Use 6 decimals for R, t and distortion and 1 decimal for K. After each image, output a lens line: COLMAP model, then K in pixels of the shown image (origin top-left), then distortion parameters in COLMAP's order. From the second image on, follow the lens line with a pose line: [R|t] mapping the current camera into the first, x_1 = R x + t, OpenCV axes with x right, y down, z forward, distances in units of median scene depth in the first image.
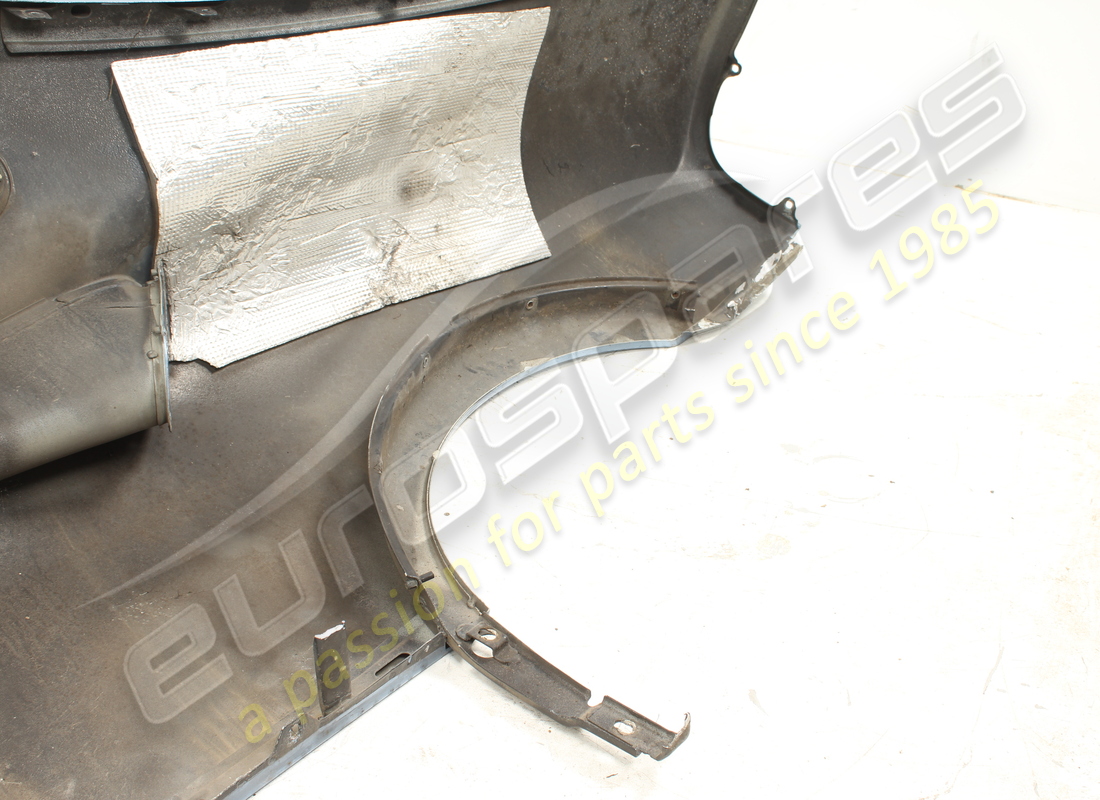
lens RADIAL K [[1259.6, 0, 550.0], [0, 1259.6, 400.0], [0, 0, 1]] dist [-0.108810, 0.051109]
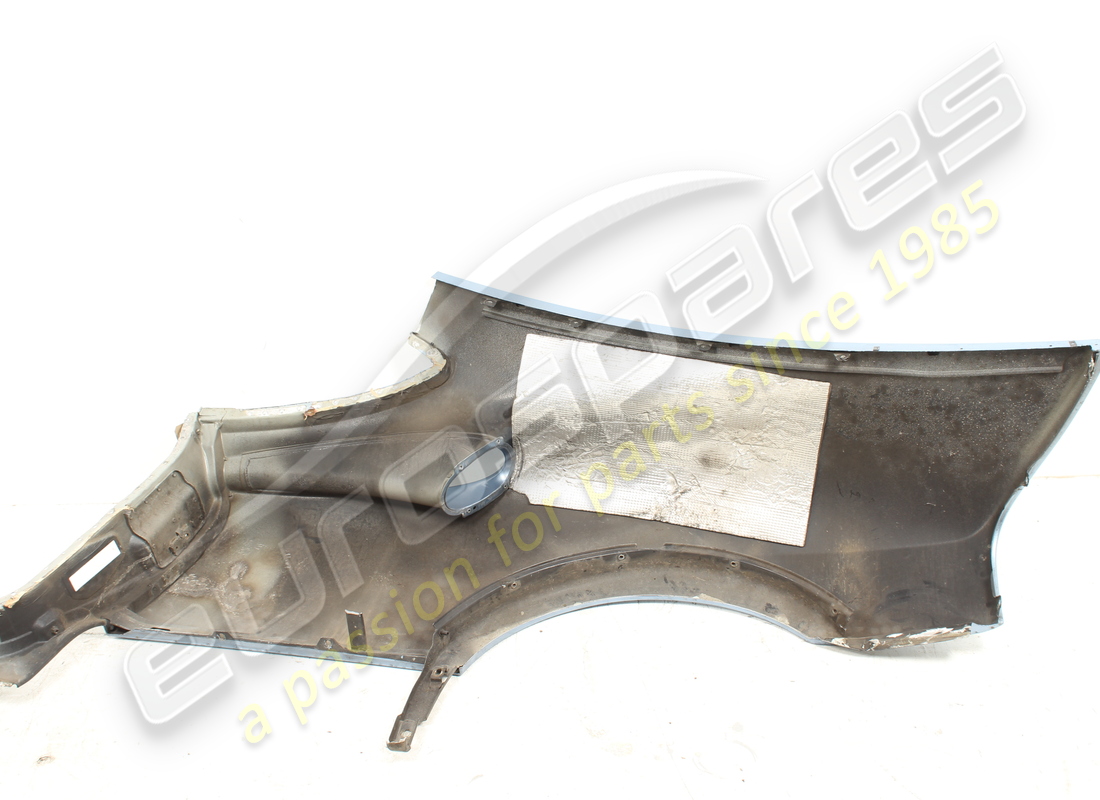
lens RADIAL K [[1259.6, 0, 550.0], [0, 1259.6, 400.0], [0, 0, 1]] dist [-0.108810, 0.051109]
pose [[0.474181, 0.347490, -0.808952, 1.011925], [-0.408017, 0.900926, 0.147832, -0.381773], [0.780176, 0.259966, 0.568984, -0.048873]]
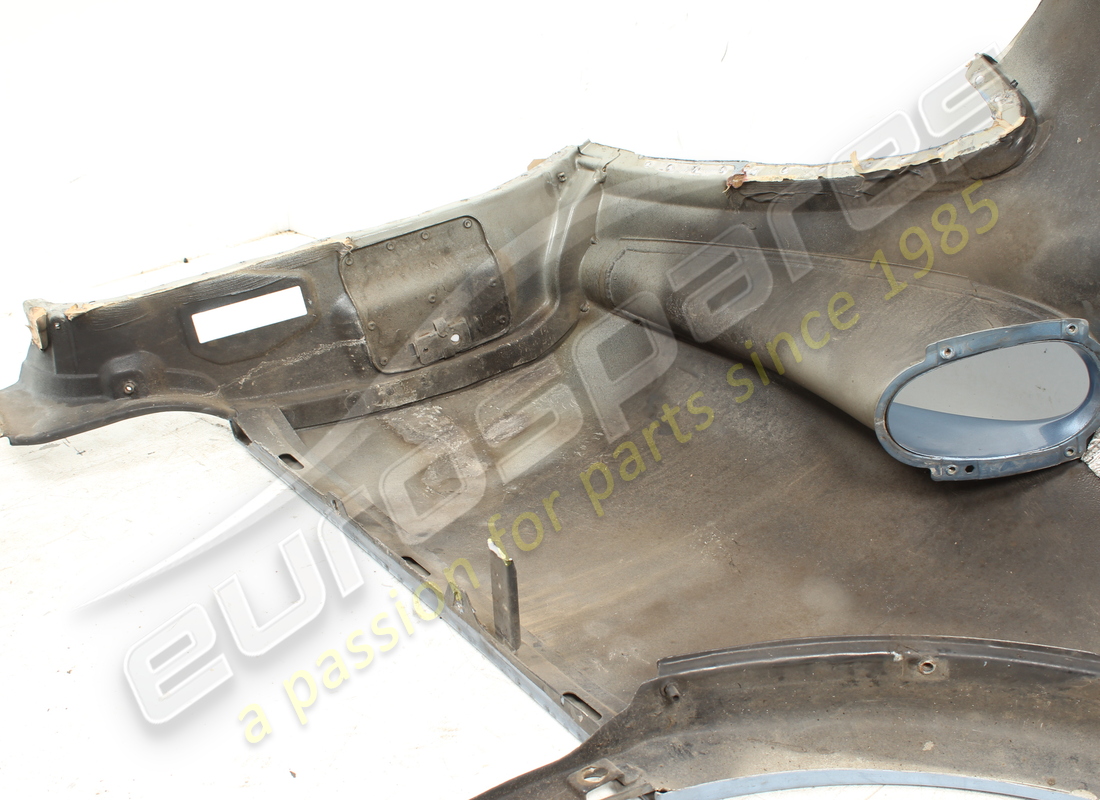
lens RADIAL K [[1259.6, 0, 550.0], [0, 1259.6, 400.0], [0, 0, 1]] dist [-0.108810, 0.051109]
pose [[-0.275686, 0.377040, -0.884216, 0.368252], [-0.470813, 0.749008, 0.466179, -0.217023], [0.838053, 0.544819, -0.028975, 0.616387]]
